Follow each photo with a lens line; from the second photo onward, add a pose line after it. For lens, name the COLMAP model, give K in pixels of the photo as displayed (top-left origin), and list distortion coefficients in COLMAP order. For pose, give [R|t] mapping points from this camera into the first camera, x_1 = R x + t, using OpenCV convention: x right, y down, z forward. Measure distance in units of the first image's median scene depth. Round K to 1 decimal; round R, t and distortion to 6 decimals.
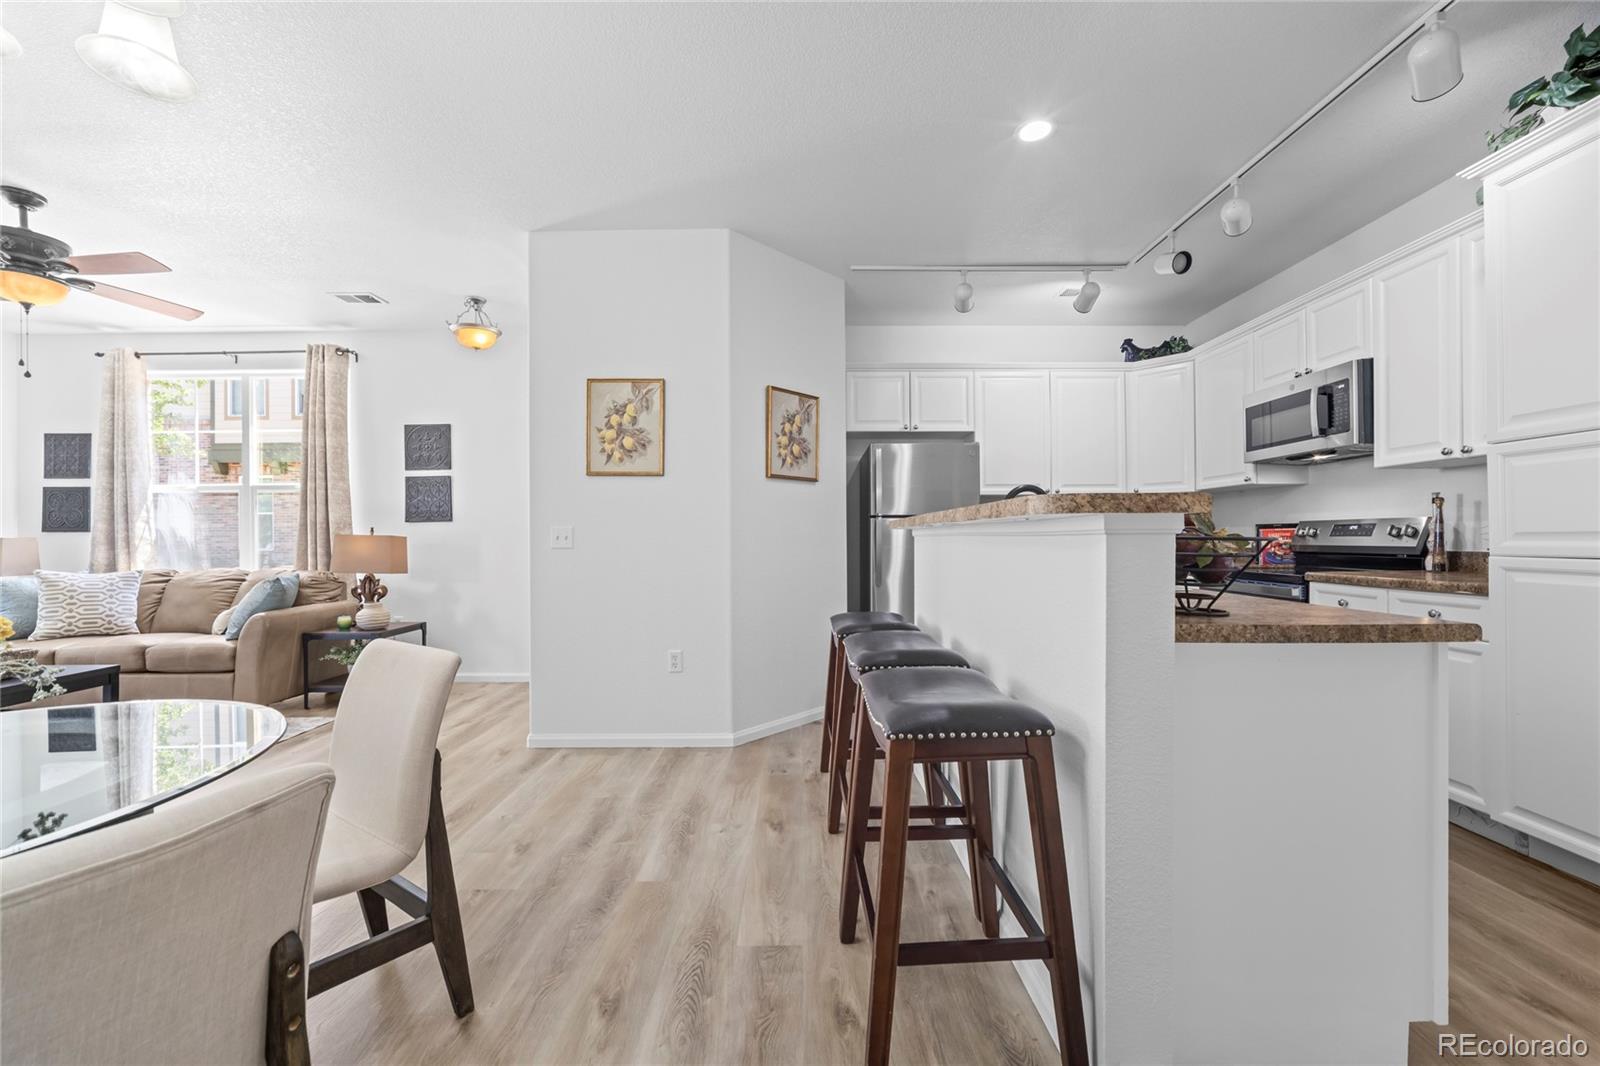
lens RADIAL K [[634.8, 0, 802.5], [0, 634.8, 532.2], [0, 0, 1]] dist [-0.021227, 0.008076]
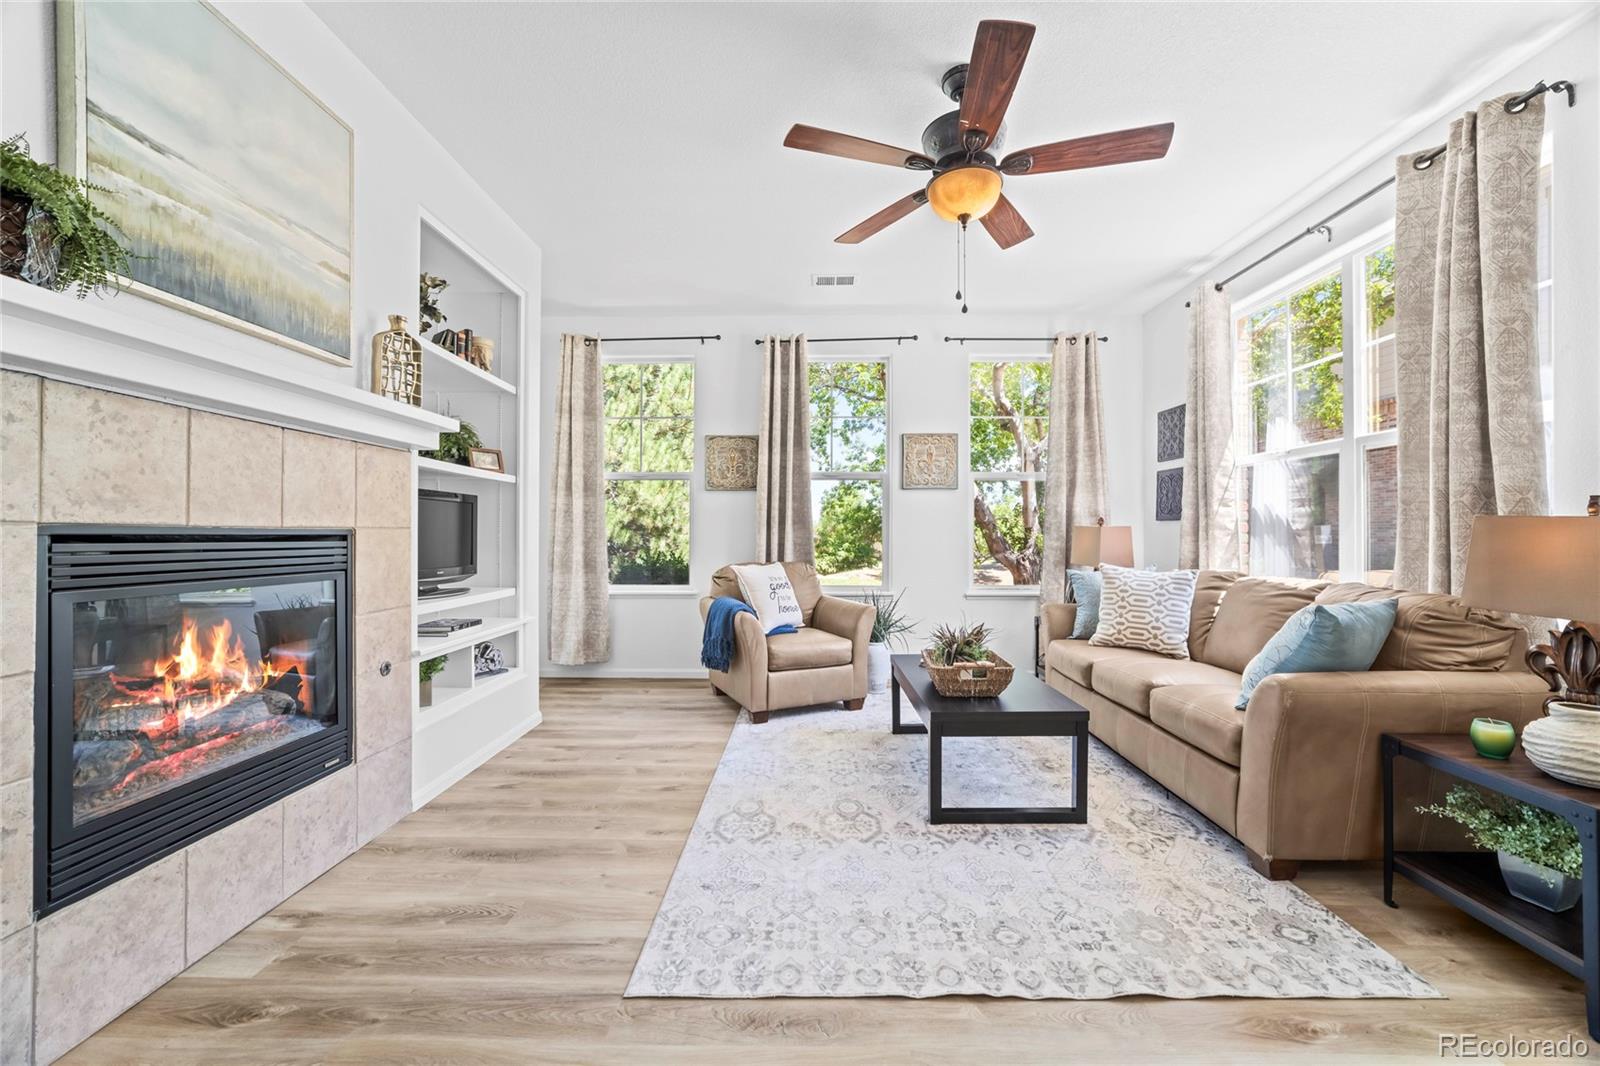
lens RADIAL K [[634.8, 0, 800.1], [0, 634.8, 530.9], [0, 0, 1]] dist [-0.021227, 0.008076]
pose [[-0.016633, 0.003627, -0.999855, -0.365661], [0.008106, 0.999961, 0.003492, 0.009698], [0.999829, -0.008047, -0.016661, 0.640231]]
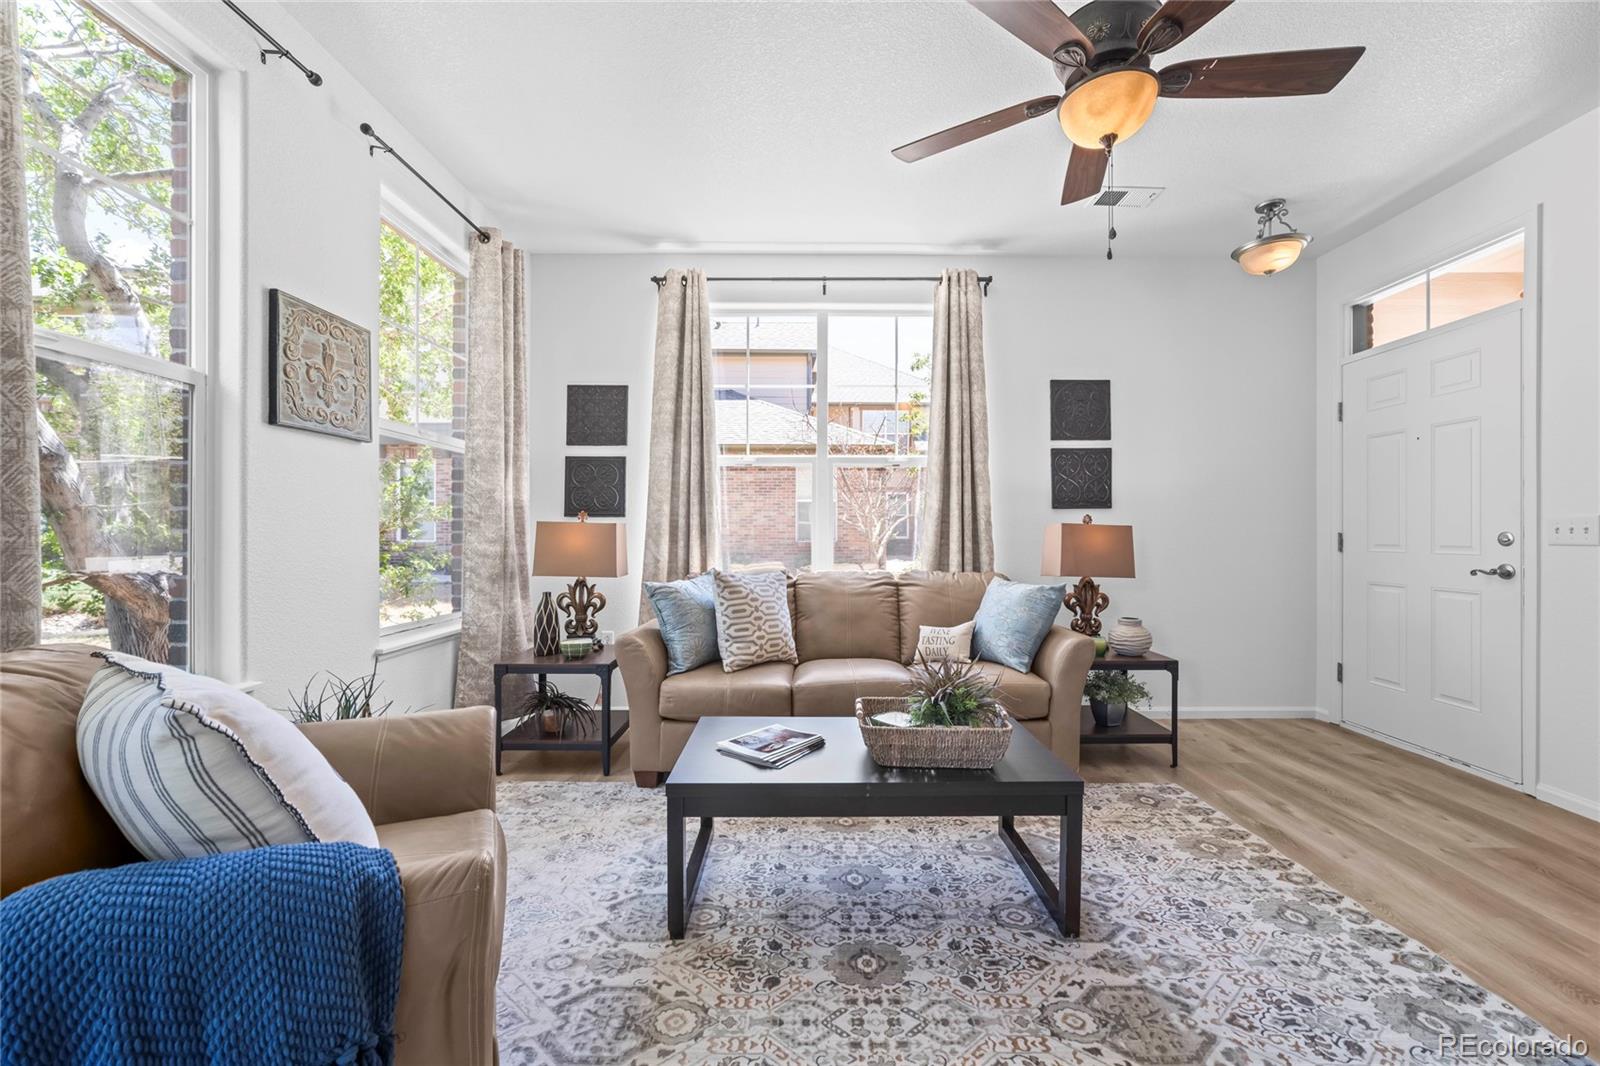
lens RADIAL K [[634.8, 0, 808.4], [0, 634.8, 534.3], [0, 0, 1]] dist [-0.021227, 0.008076]
pose [[0.999933, 0.010531, 0.004754, -1.195231], [-0.010586, 0.999875, 0.011714, 0.012358], [-0.004630, -0.011763, 0.999920, 0.309827]]
